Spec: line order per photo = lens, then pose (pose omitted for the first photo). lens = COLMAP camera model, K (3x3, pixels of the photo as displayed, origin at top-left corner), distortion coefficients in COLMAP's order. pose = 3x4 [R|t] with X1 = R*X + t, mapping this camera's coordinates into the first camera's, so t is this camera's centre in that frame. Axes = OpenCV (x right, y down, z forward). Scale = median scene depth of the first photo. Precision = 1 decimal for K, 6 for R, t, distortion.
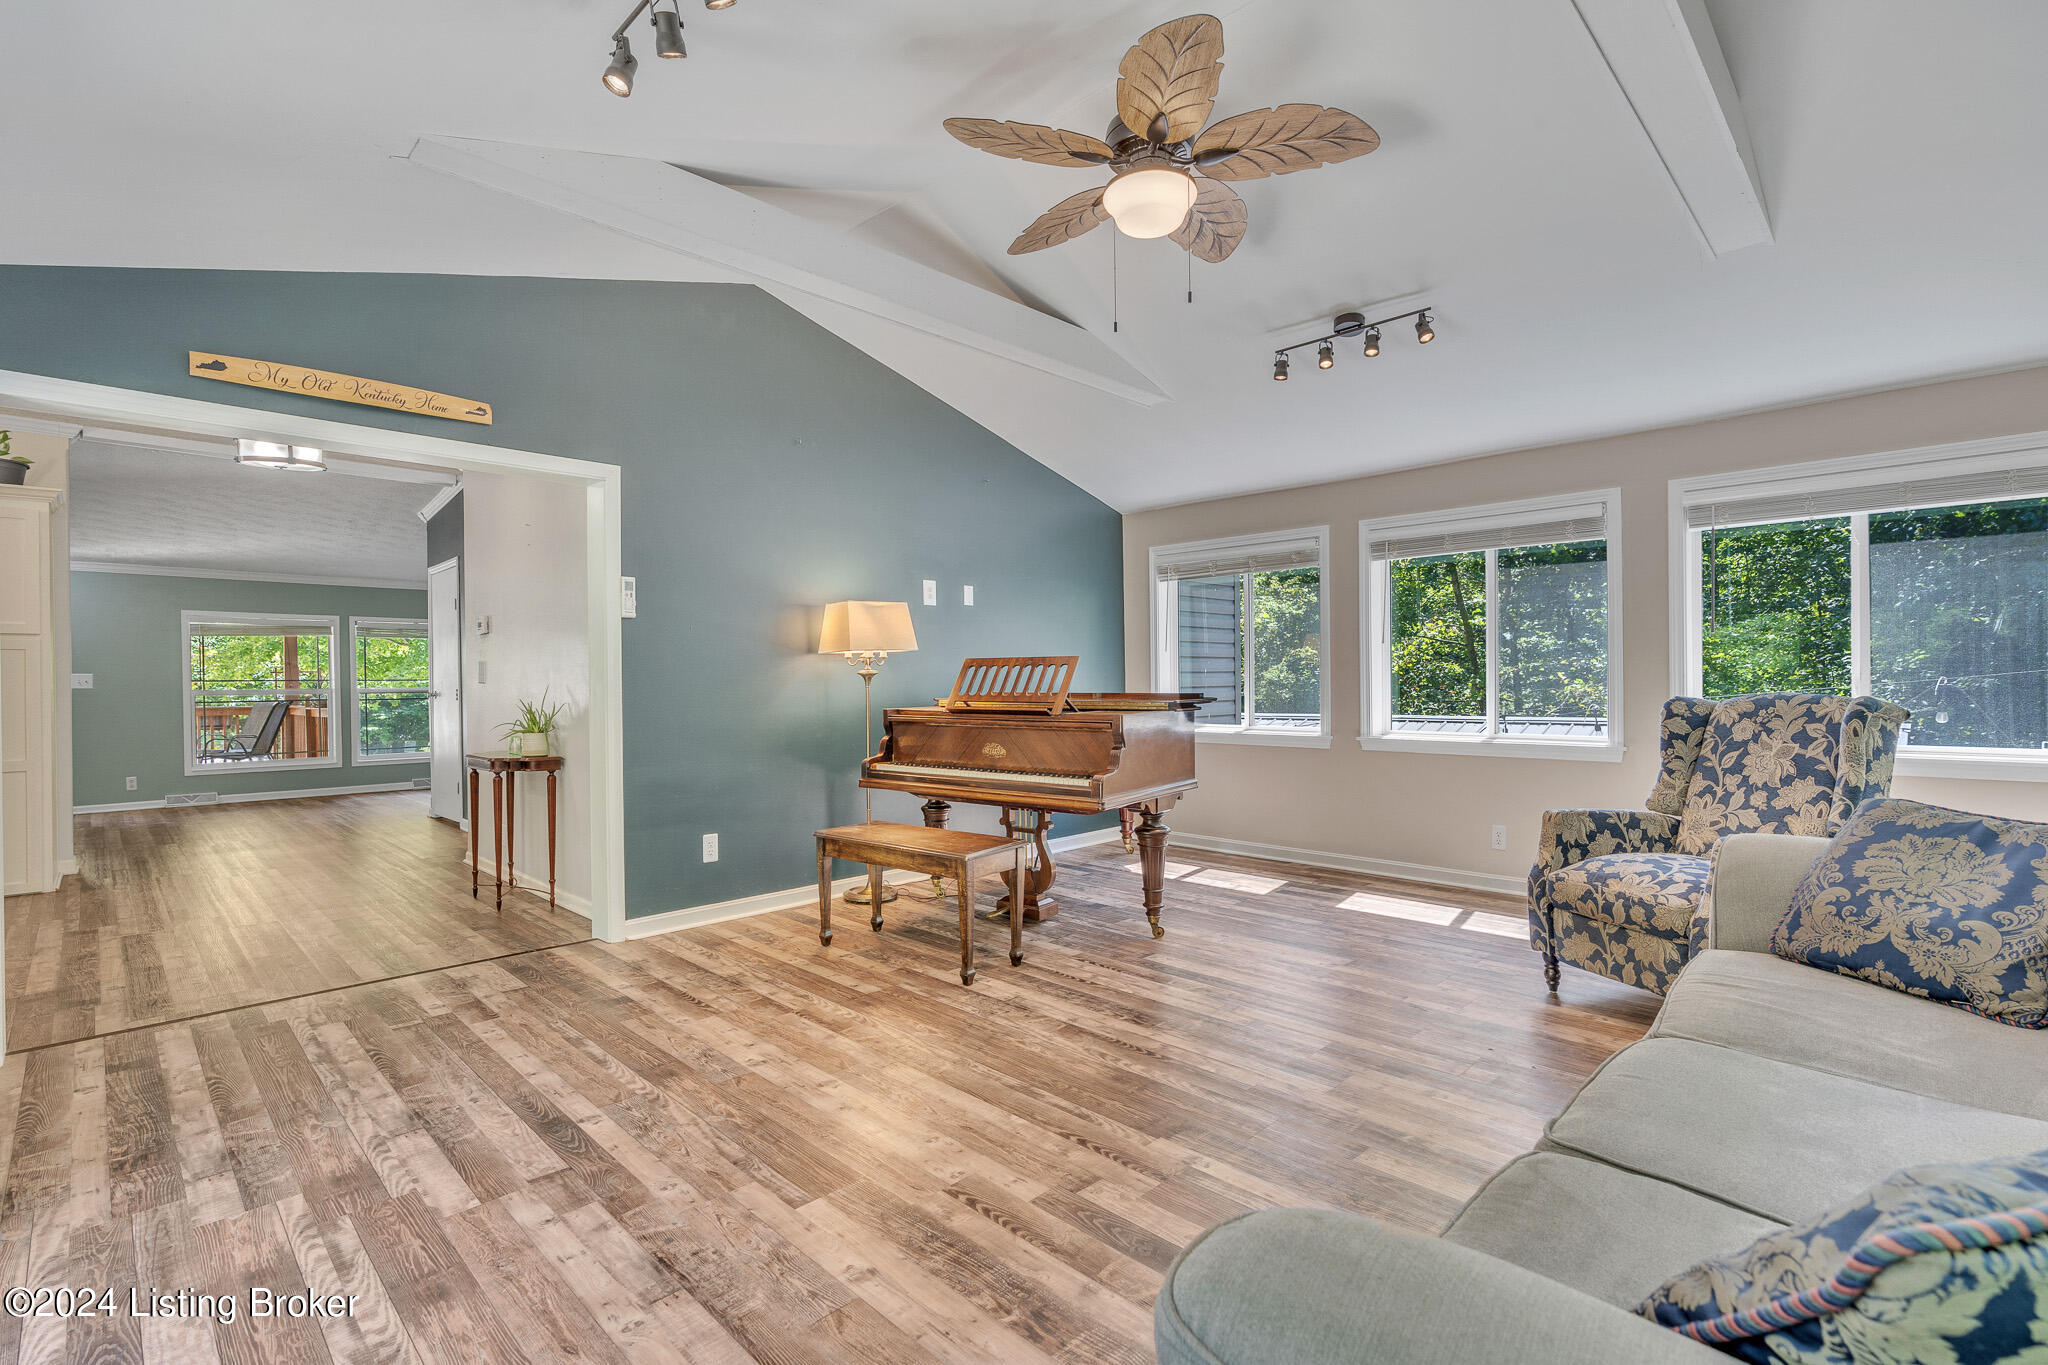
lens RADIAL K [[930.9, 0, 1021.7], [0, 930.9, 687.1], [0, 0, 1]] dist [-0.004907, 0.000300]
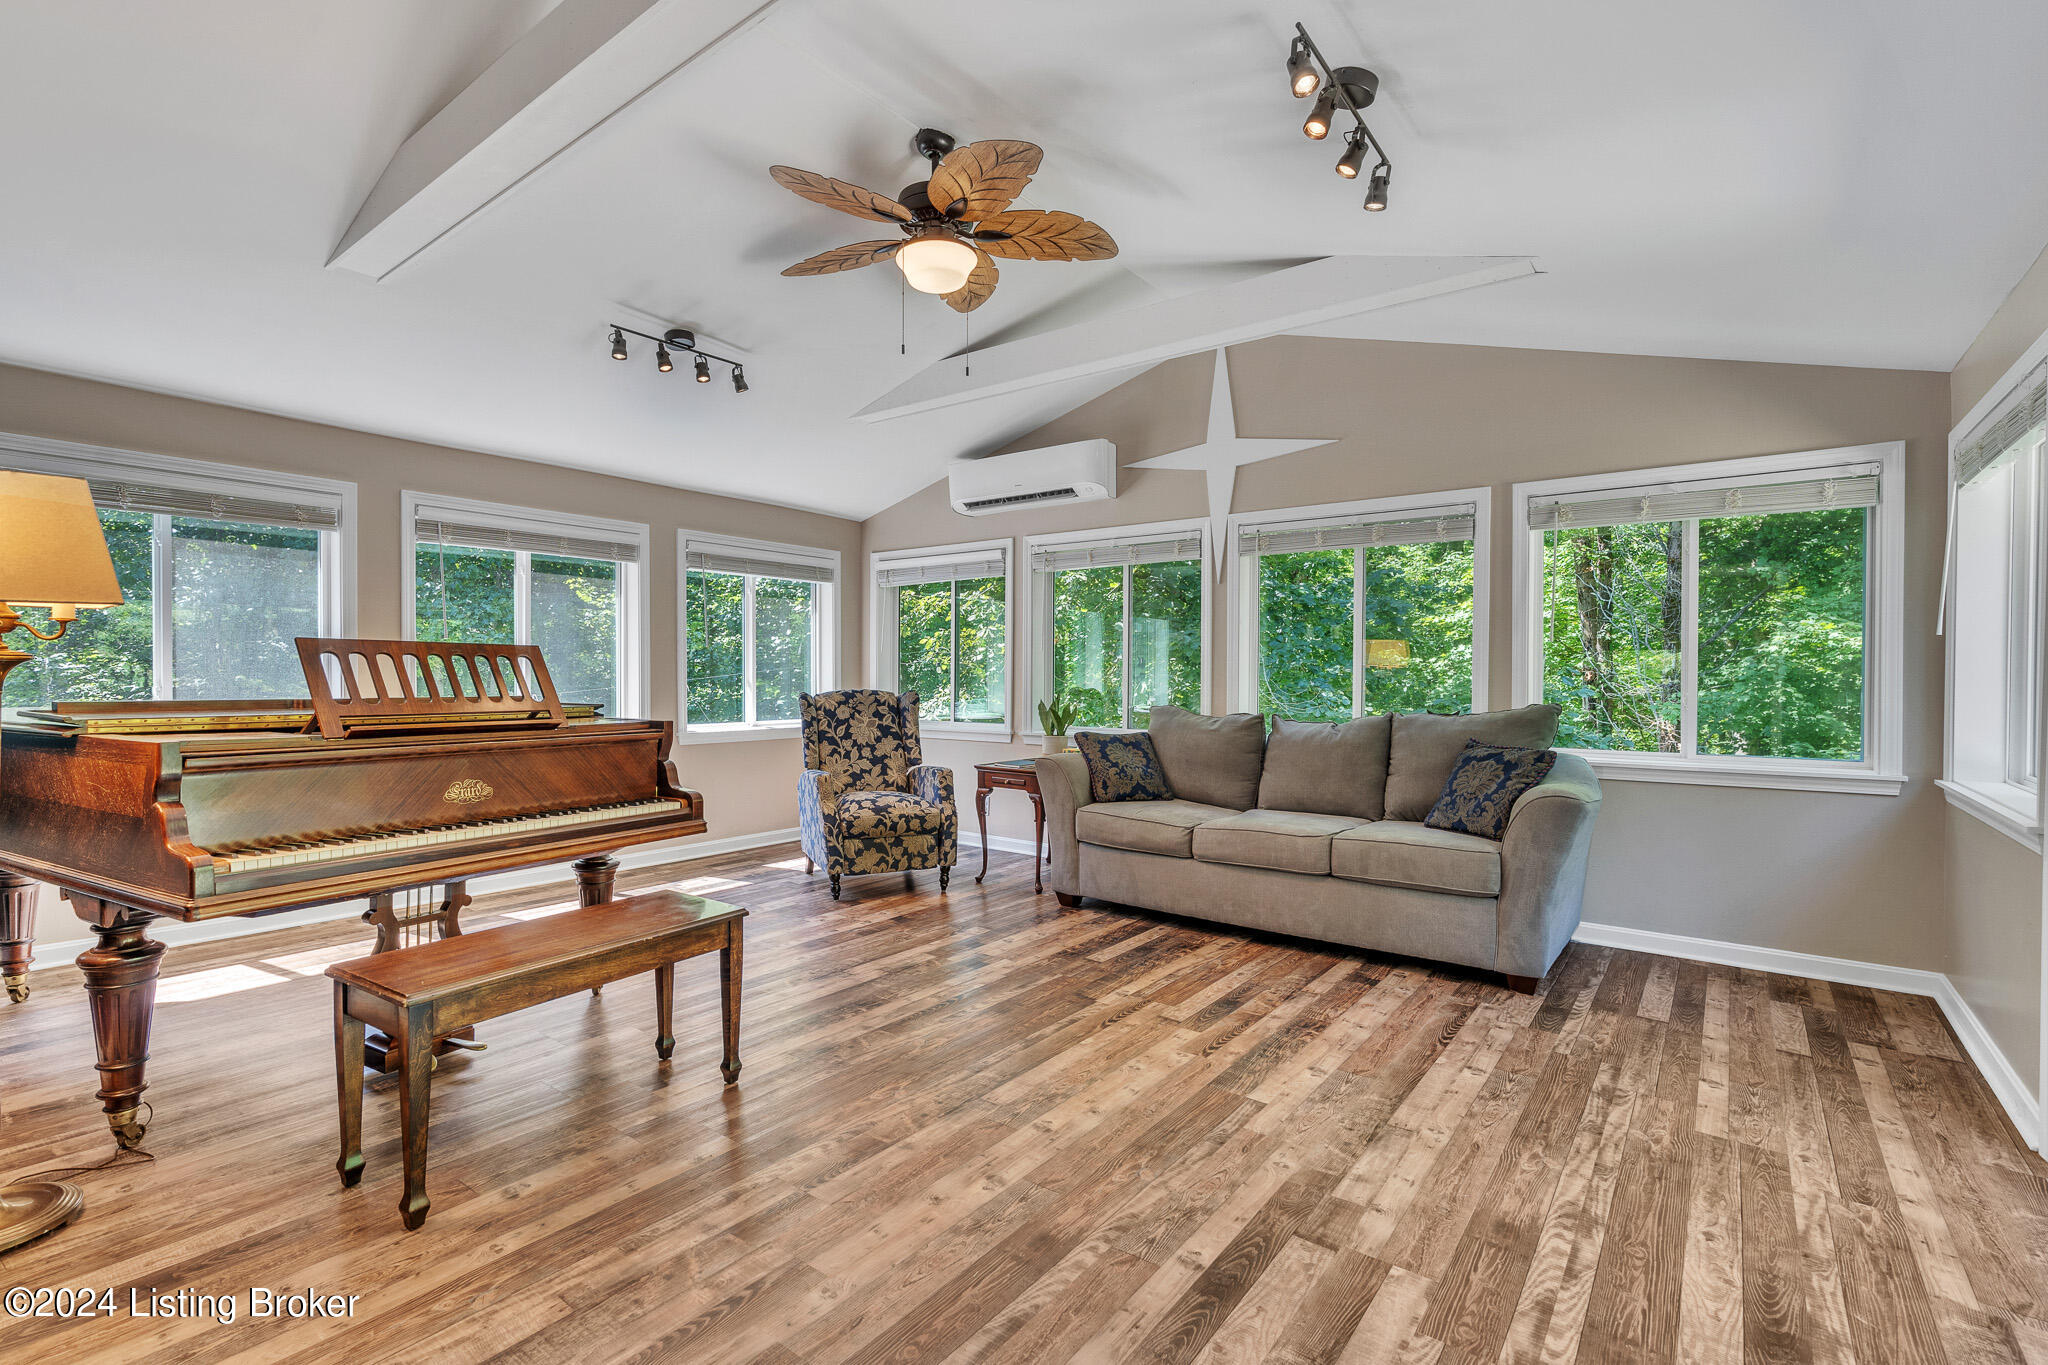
lens RADIAL K [[930.9, 0, 1021.0], [0, 930.9, 681.4], [0, 0, 1]] dist [-0.004907, 0.000300]
pose [[-0.127531, 0.002697, 0.991831, -1.031434], [0.003784, 0.999990, -0.002232, -0.003236], [-0.991827, 0.003468, -0.127540, 1.062326]]
